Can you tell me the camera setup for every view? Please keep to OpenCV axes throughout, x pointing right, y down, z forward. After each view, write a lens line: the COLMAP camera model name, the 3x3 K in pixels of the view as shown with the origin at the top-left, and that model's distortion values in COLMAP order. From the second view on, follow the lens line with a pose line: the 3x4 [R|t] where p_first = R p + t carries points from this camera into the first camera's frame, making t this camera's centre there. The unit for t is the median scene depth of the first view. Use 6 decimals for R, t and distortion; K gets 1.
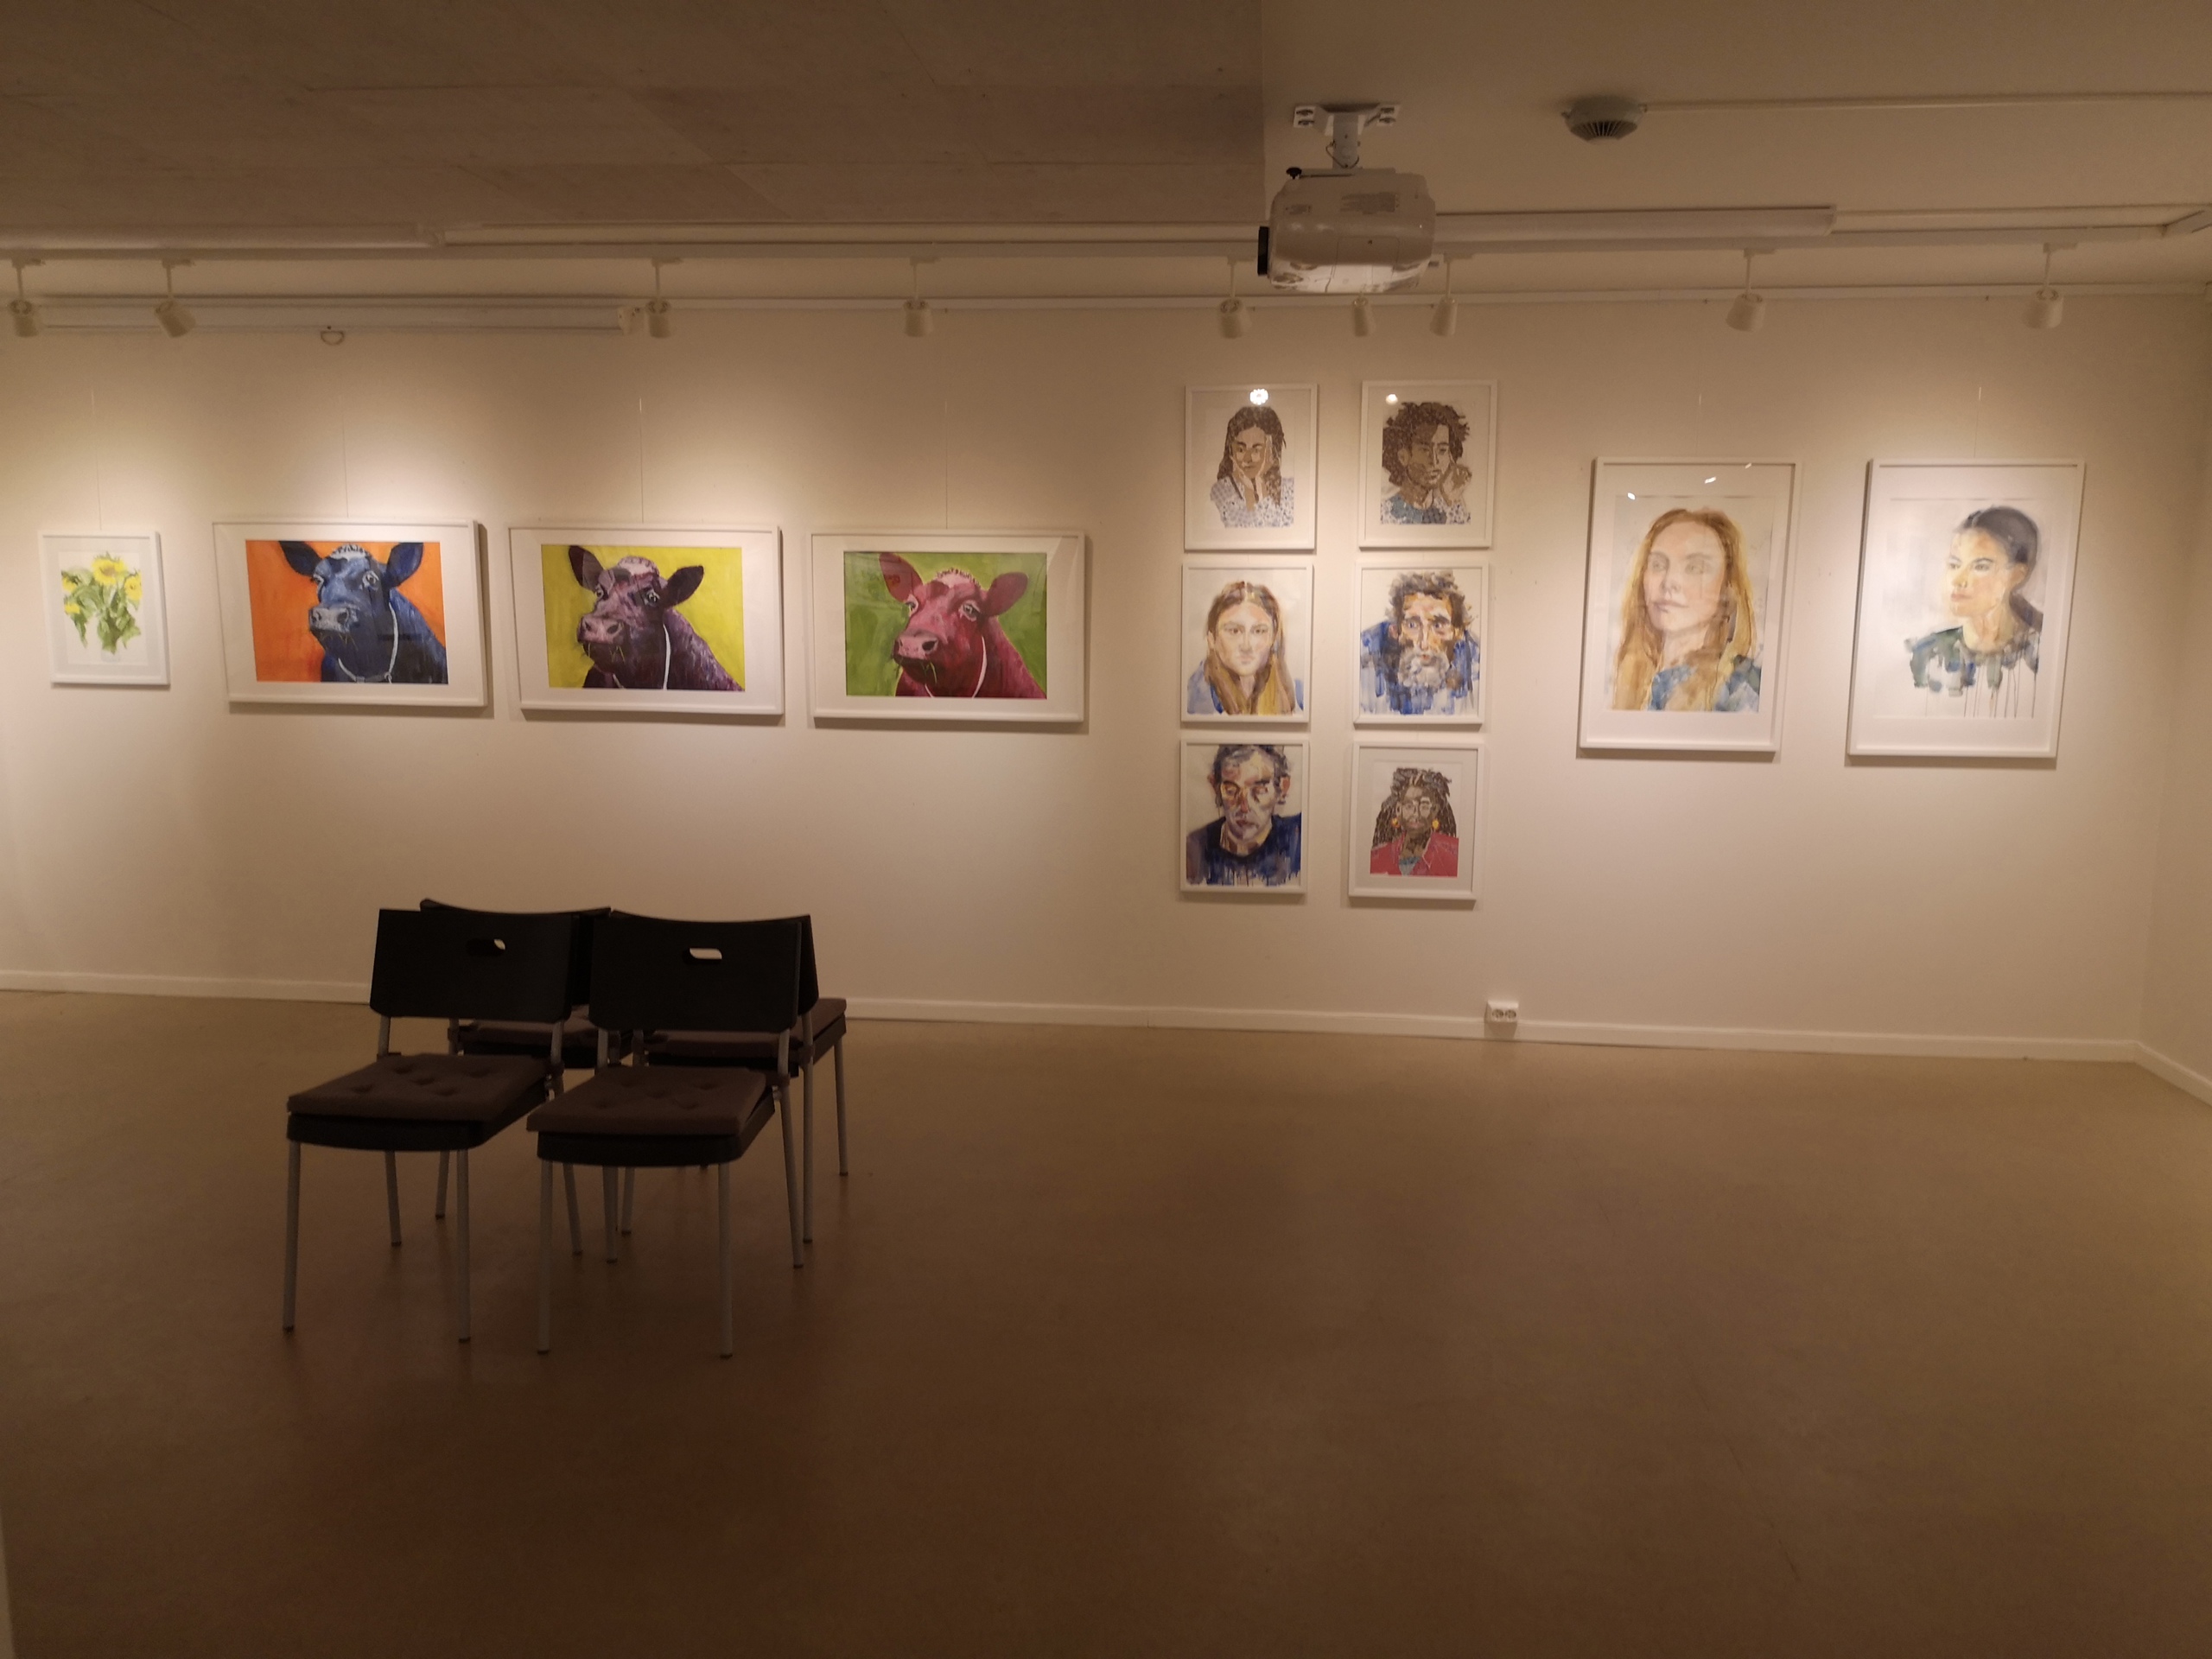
lens RADIAL K [[1738.9, 0, 1150.4], [0, 1738.9, 837.6], [0, 0, 1]] dist [0.057926, -0.051588]
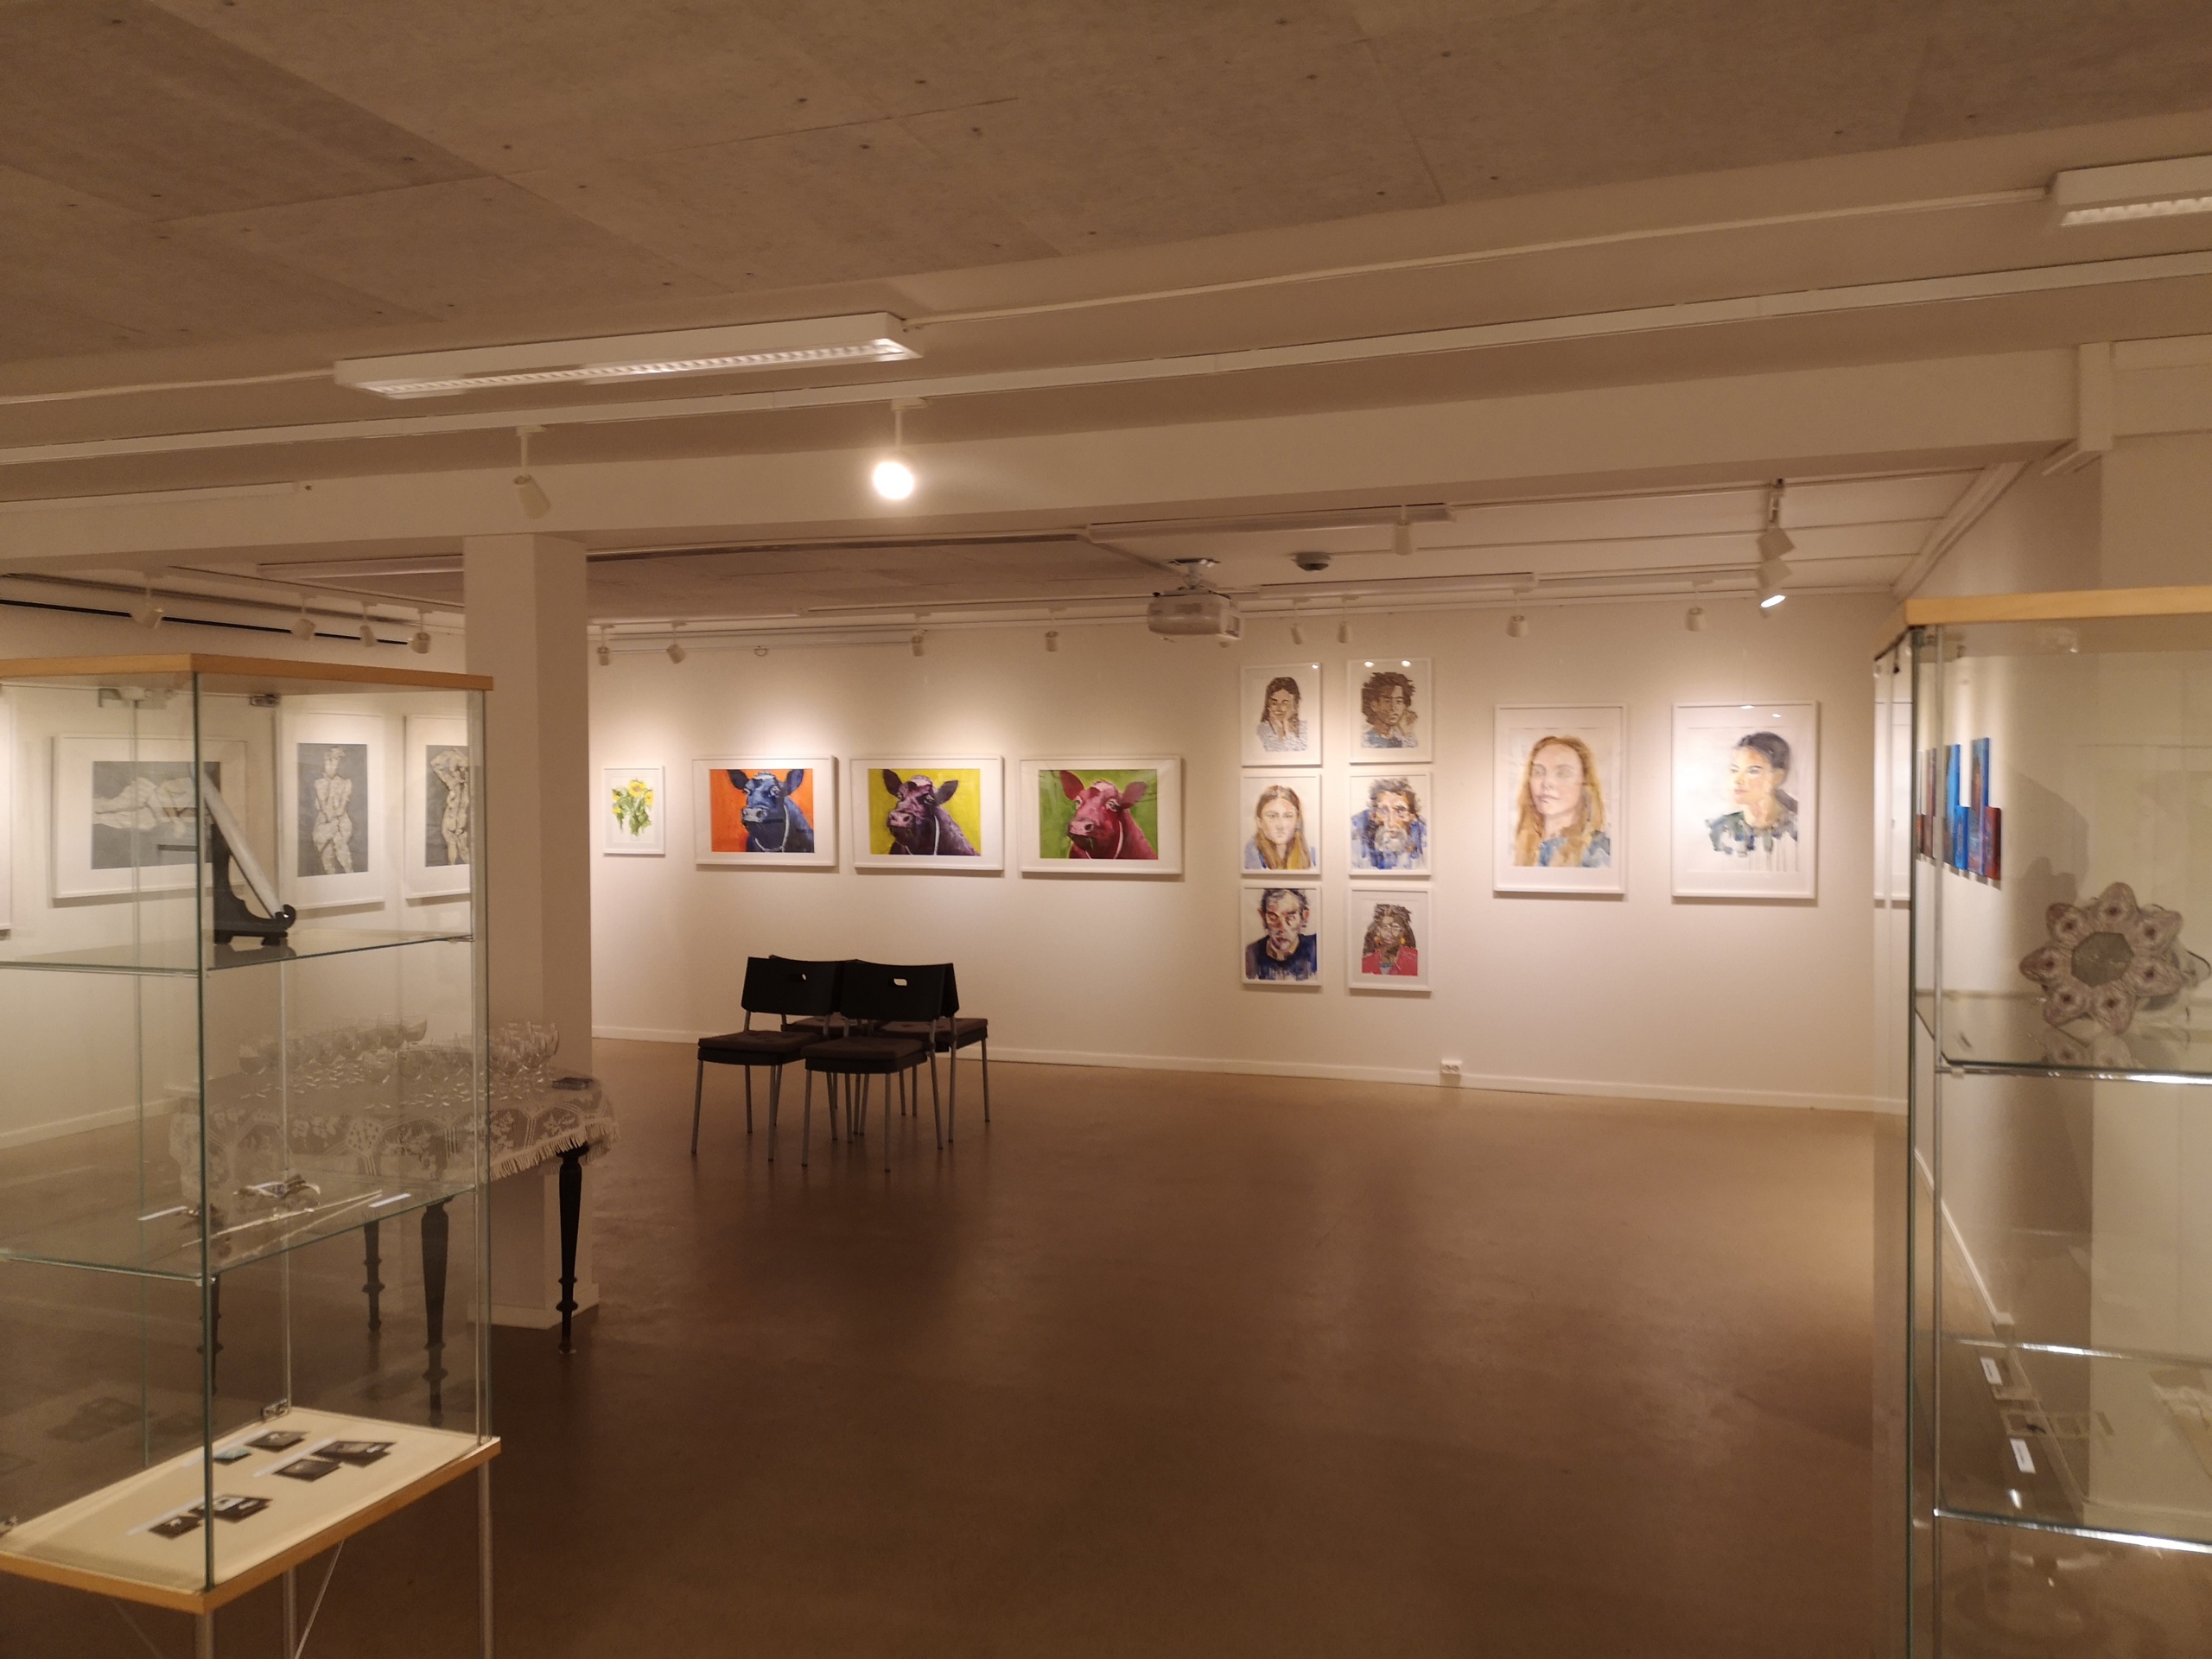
lens RADIAL K [[1738.9, 0, 1150.4], [0, 1738.9, 837.6], [0, 0, 1]] dist [0.057926, -0.051588]
pose [[0.970626, -0.004636, -0.240551, 0.319309], [-0.022315, 0.993770, -0.109195, 0.074652], [0.239558, 0.111355, 0.964475, -0.542006]]
